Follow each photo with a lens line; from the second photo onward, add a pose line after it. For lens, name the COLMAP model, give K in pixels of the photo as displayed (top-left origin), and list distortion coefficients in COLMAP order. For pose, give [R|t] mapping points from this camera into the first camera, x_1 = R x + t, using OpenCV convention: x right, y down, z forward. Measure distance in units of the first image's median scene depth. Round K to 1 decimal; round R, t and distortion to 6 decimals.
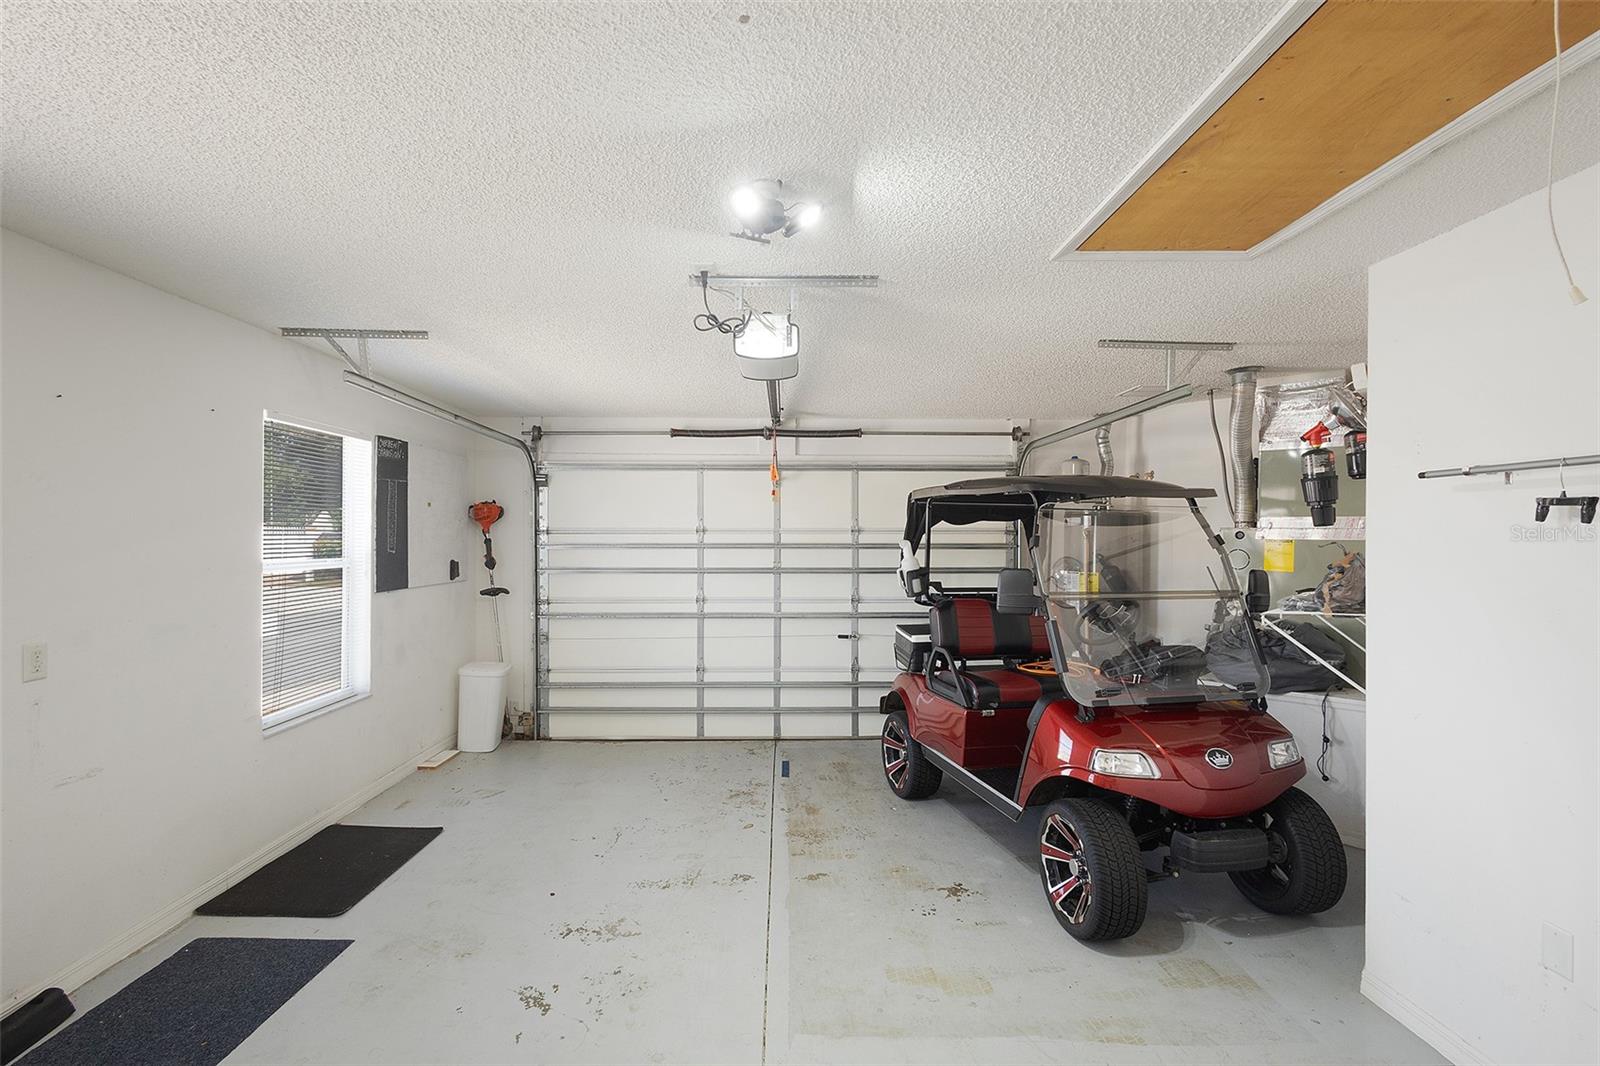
lens RADIAL K [[751.2, 0, 801.8], [0, 751.2, 534.0], [0, 0, 1]] dist [0.018101, -0.004022]
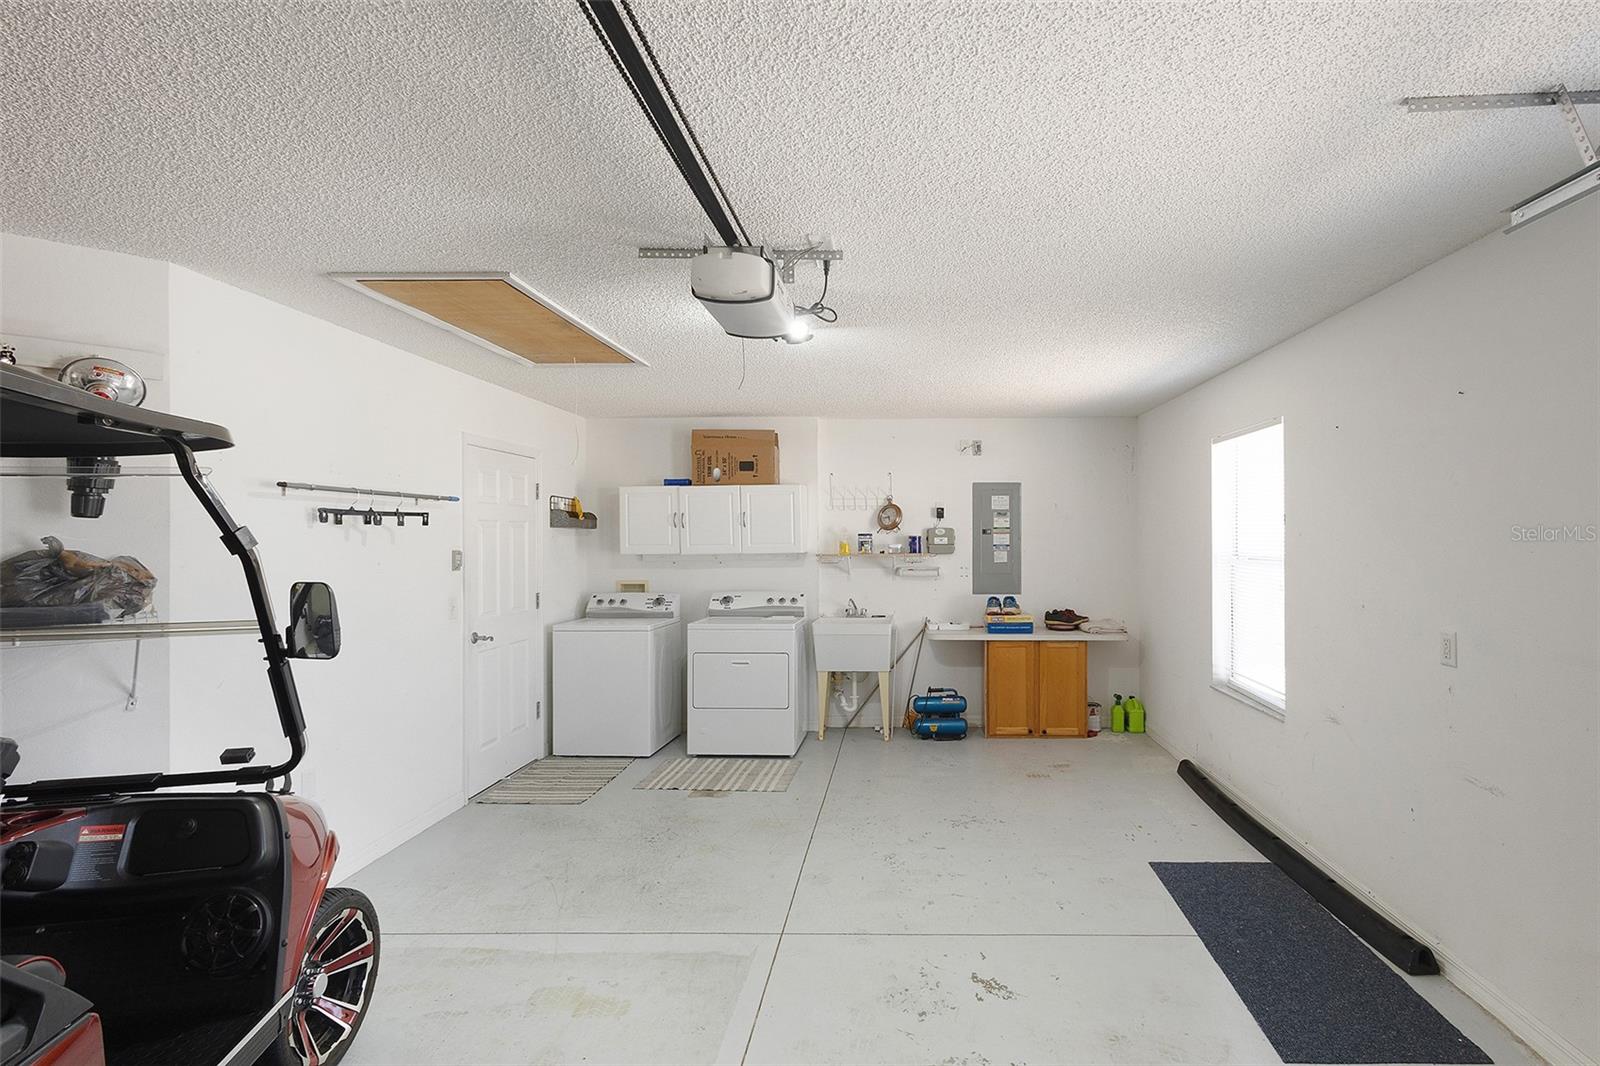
lens RADIAL K [[751.2, 0, 800.6], [0, 751.2, 534.7], [0, 0, 1]] dist [0.018101, -0.004022]
pose [[-0.987552, -0.000137, 0.157291, -0.267675], [-0.001042, 0.999983, -0.005668, 0.015394], [-0.157287, -0.005761, -0.987536, 2.118737]]
